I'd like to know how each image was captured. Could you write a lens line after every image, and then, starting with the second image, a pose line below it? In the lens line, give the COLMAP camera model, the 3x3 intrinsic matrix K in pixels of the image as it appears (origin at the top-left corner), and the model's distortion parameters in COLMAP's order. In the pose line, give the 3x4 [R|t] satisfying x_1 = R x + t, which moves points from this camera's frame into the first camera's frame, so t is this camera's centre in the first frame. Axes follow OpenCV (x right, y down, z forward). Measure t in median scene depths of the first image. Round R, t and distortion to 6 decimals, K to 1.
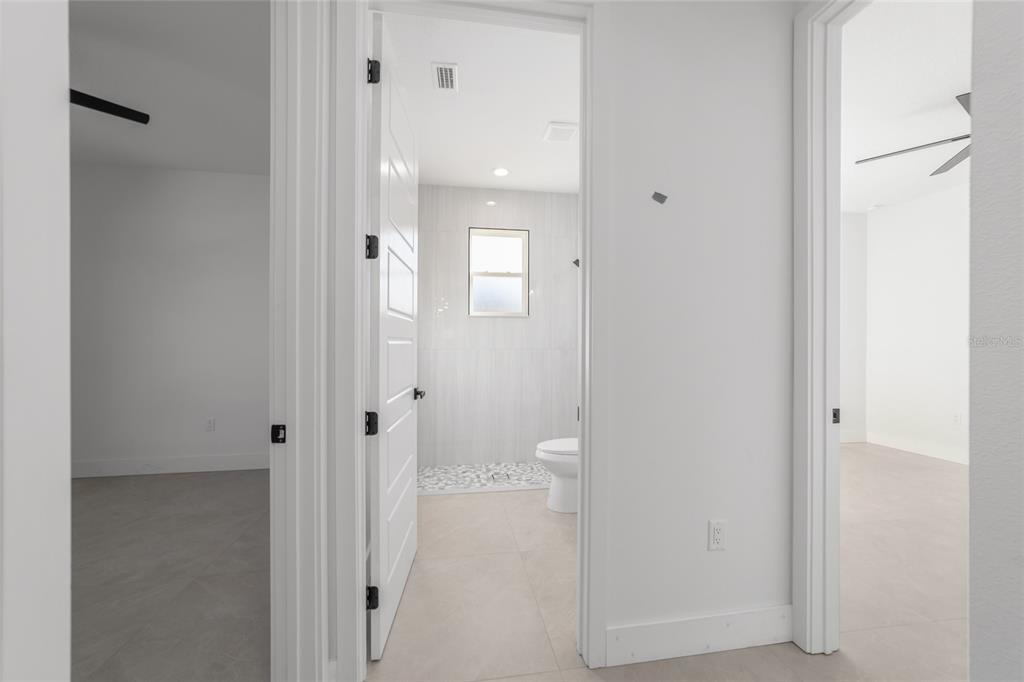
lens RADIAL K [[396.5, 0, 511.9], [0, 396.5, 336.9], [0, 0, 1]] dist [-0.007750, 0.003234]
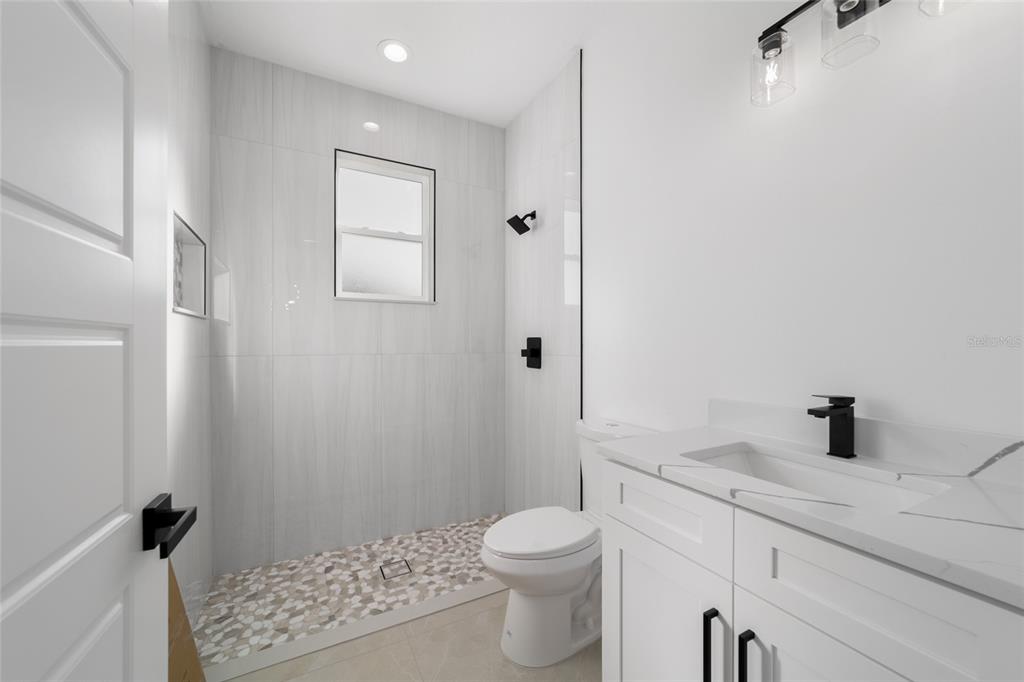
lens RADIAL K [[396.5, 0, 511.2], [0, 396.5, 339.7], [0, 0, 1]] dist [-0.007750, 0.003234]
pose [[0.945381, 0.001266, 0.325964, -0.056240], [-0.007040, 0.999839, 0.016535, -0.002310], [-0.325890, -0.017927, 0.945238, 0.375635]]
